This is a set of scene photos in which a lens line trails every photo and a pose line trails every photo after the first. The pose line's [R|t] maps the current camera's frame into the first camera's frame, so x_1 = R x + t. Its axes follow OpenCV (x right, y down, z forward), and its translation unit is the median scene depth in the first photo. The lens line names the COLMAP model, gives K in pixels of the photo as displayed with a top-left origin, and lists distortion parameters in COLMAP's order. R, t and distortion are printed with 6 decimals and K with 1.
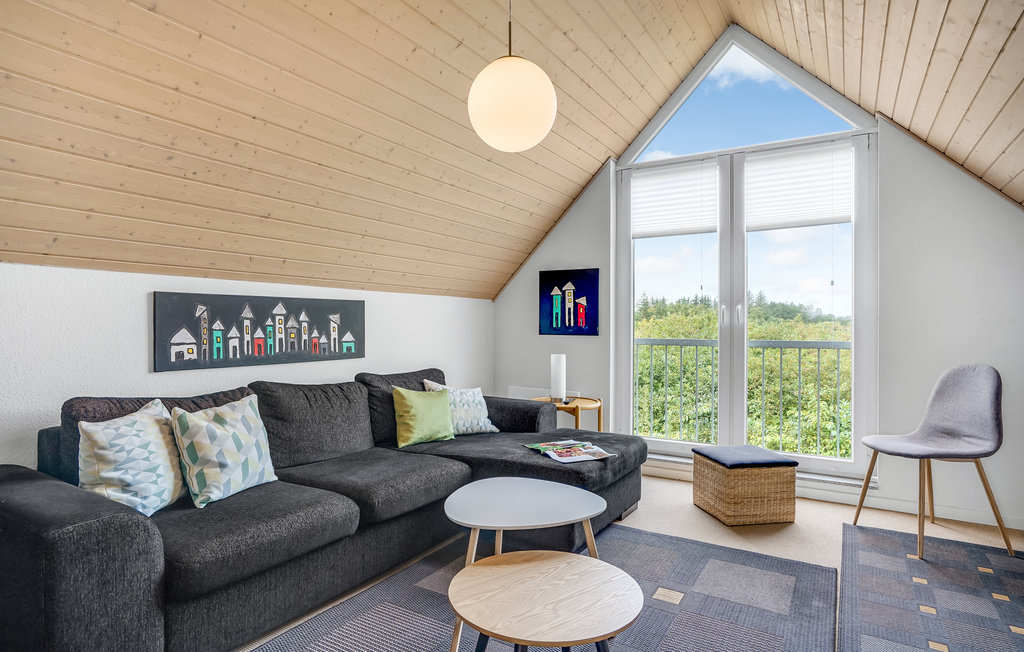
lens RADIAL K [[576.3, 0, 494.3], [0, 576.3, 324.3], [0, 0, 1]] dist [-0.039704, 0.023698]
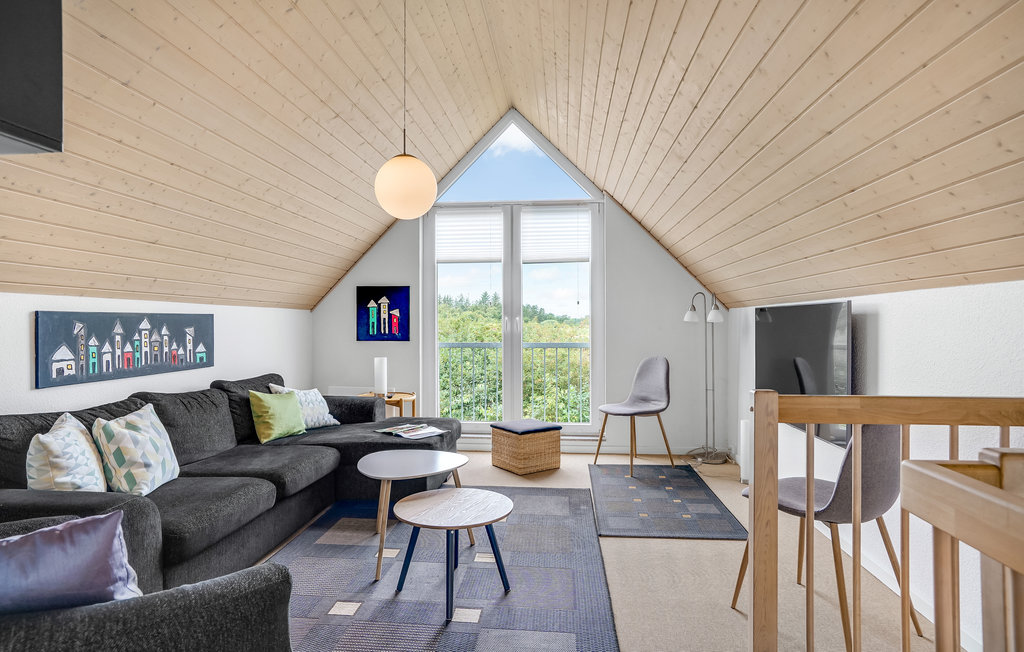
lens RADIAL K [[576.3, 0, 517.5], [0, 576.3, 320.4], [0, 0, 1]] dist [-0.039704, 0.023698]
pose [[0.888123, -0.002781, 0.459597, -0.248179], [0.004197, 0.999989, -0.002059, -0.028947], [-0.459586, 0.003758, 0.888125, -0.264748]]
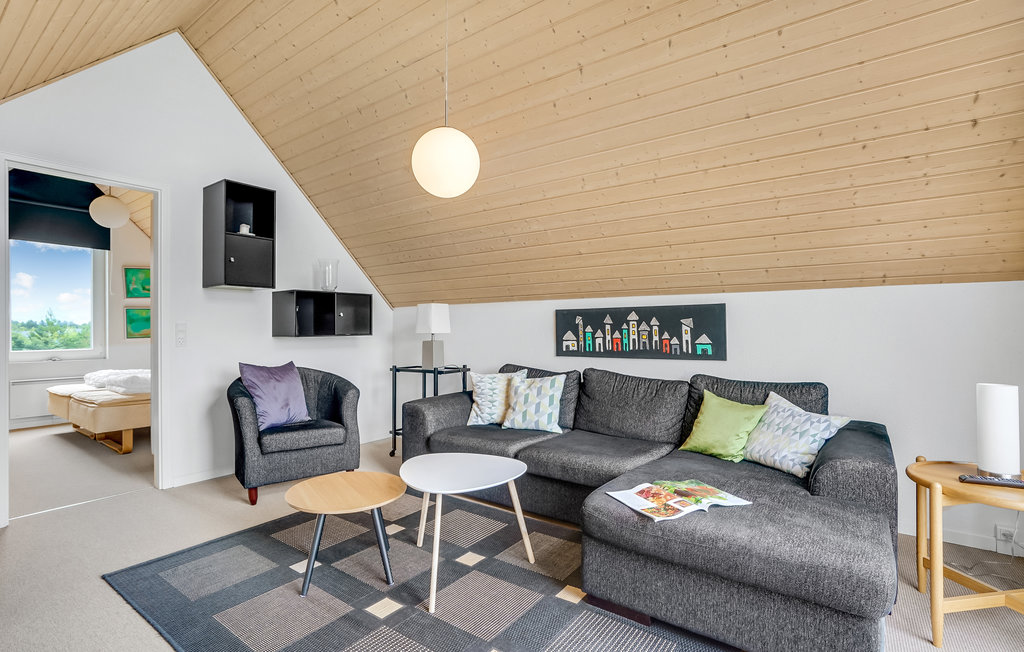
lens RADIAL K [[483.4, 0, 497.5], [0, 483.4, 323.5], [0, 0, 1]] dist [0.001297, 0.000583]
pose [[-0.077284, -0.011745, -0.996940, 0.747069], [0.006609, 0.999903, -0.012293, 0.001317], [0.996987, -0.007539, -0.077198, 0.787886]]
